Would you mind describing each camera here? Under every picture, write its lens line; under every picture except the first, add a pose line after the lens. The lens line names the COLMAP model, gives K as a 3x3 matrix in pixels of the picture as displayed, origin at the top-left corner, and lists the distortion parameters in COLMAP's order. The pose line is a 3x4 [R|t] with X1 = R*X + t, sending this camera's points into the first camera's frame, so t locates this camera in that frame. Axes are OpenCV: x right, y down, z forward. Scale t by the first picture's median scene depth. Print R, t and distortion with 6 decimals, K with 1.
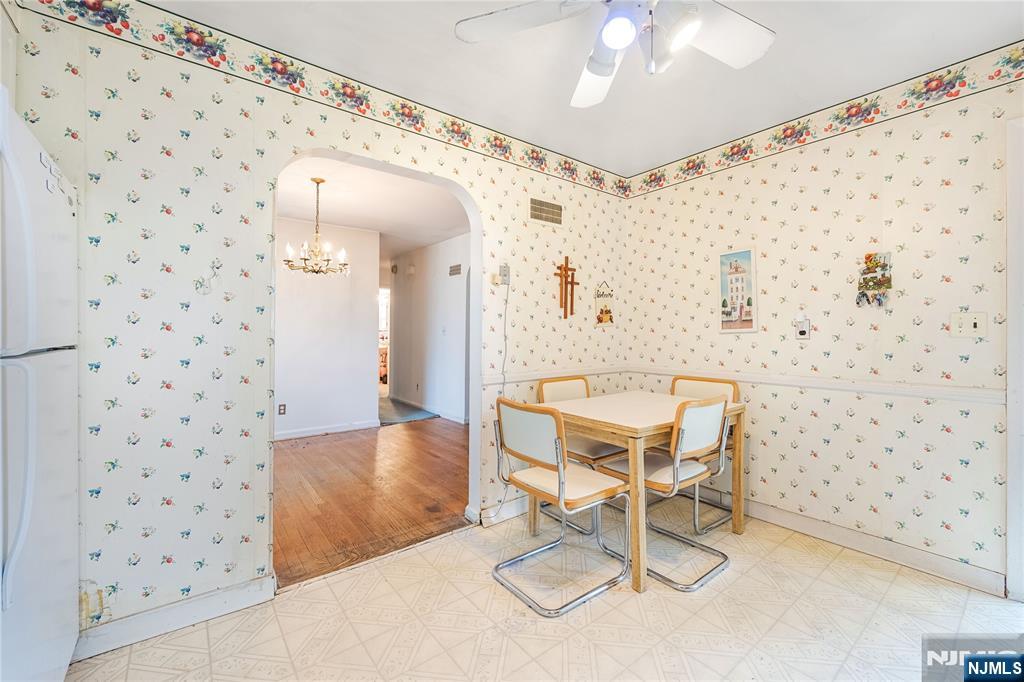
lens RADIAL K [[422.5, 0, 509.4], [0, 422.5, 332.8], [0, 0, 1]] dist [-0.001118, -0.000071]
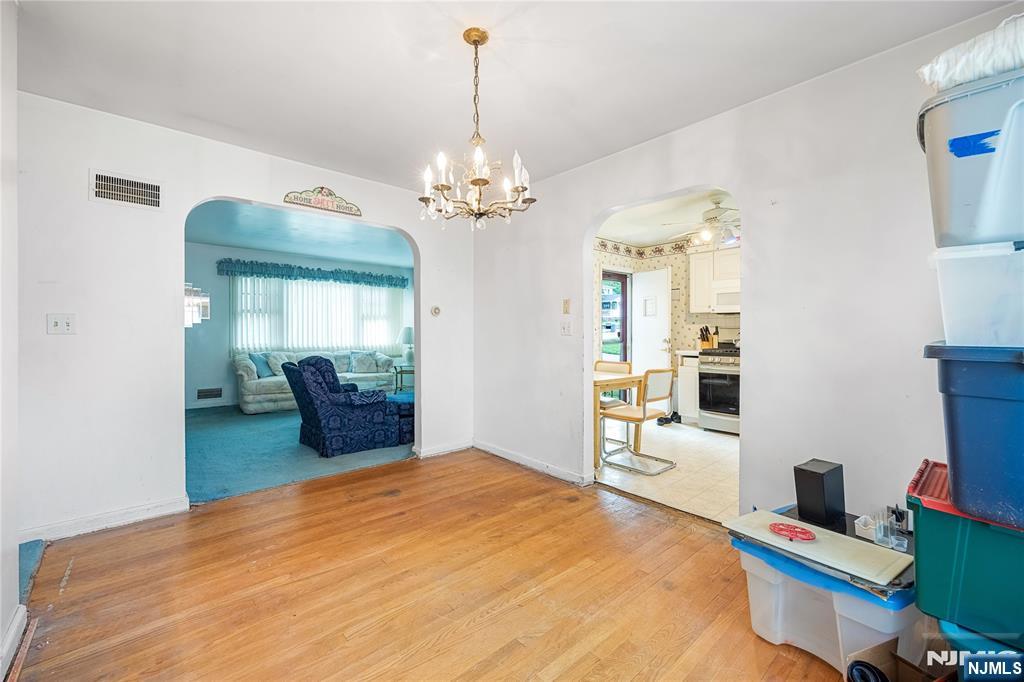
lens RADIAL K [[422.5, 0, 509.4], [0, 422.5, 332.8], [0, 0, 1]] dist [-0.001118, -0.000071]
pose [[-0.081095, -0.009487, 0.996661, -0.653780], [-0.007887, 0.999930, 0.008876, -0.003842], [-0.996675, -0.007141, -0.081164, 0.668841]]
